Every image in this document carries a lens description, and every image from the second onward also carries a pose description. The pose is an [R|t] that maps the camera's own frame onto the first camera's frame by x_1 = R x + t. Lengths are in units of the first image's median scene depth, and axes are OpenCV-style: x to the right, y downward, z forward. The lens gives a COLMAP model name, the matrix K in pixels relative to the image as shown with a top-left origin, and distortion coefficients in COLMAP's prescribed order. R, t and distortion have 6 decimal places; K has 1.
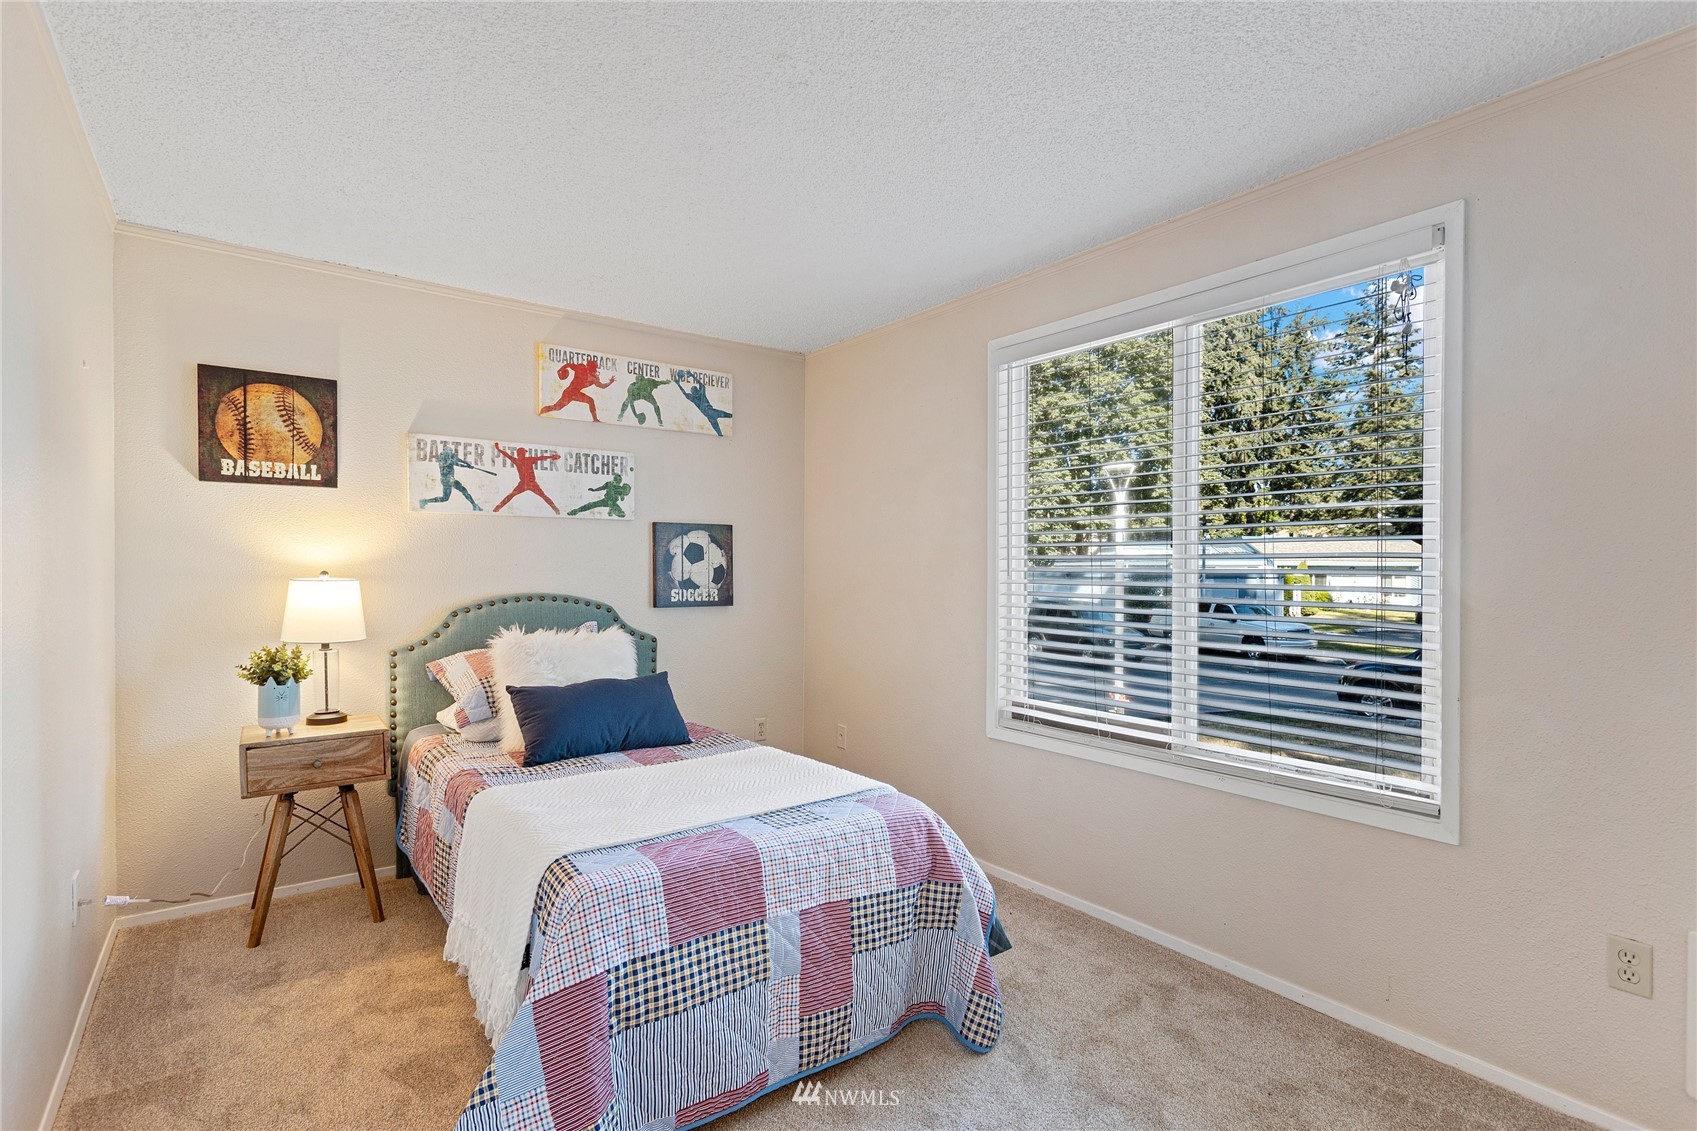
lens RADIAL K [[826.1, 0, 848.0], [0, 826.1, 571.8], [0, 0, 1]] dist [-0.001789, 0.003337]
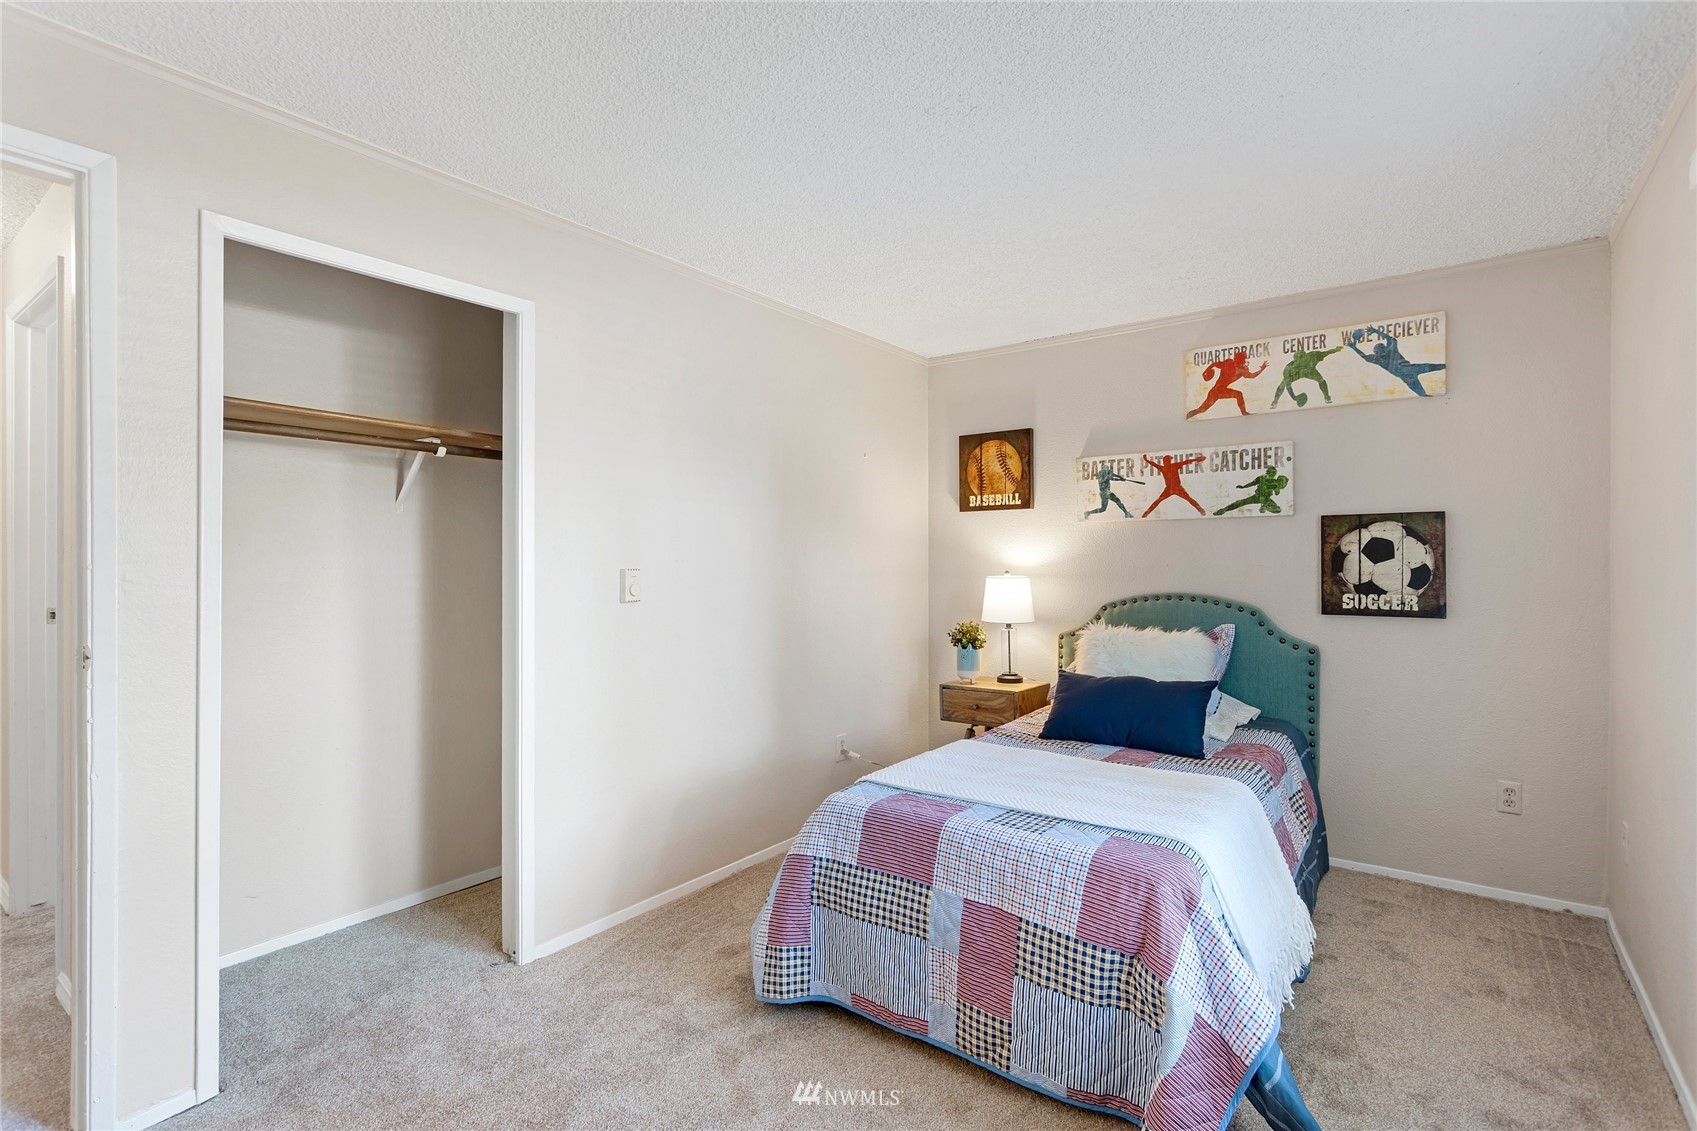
lens RADIAL K [[811.2, 0, 847.5], [0, 811.2, 566.0], [0, 0, 1]] dist [-0.003684, -0.000313]
pose [[0.259695, -0.001752, -0.965689, 0.499326], [-0.002732, 0.999993, -0.002549, -0.004016], [0.965687, 0.003300, 0.259688, 0.328613]]
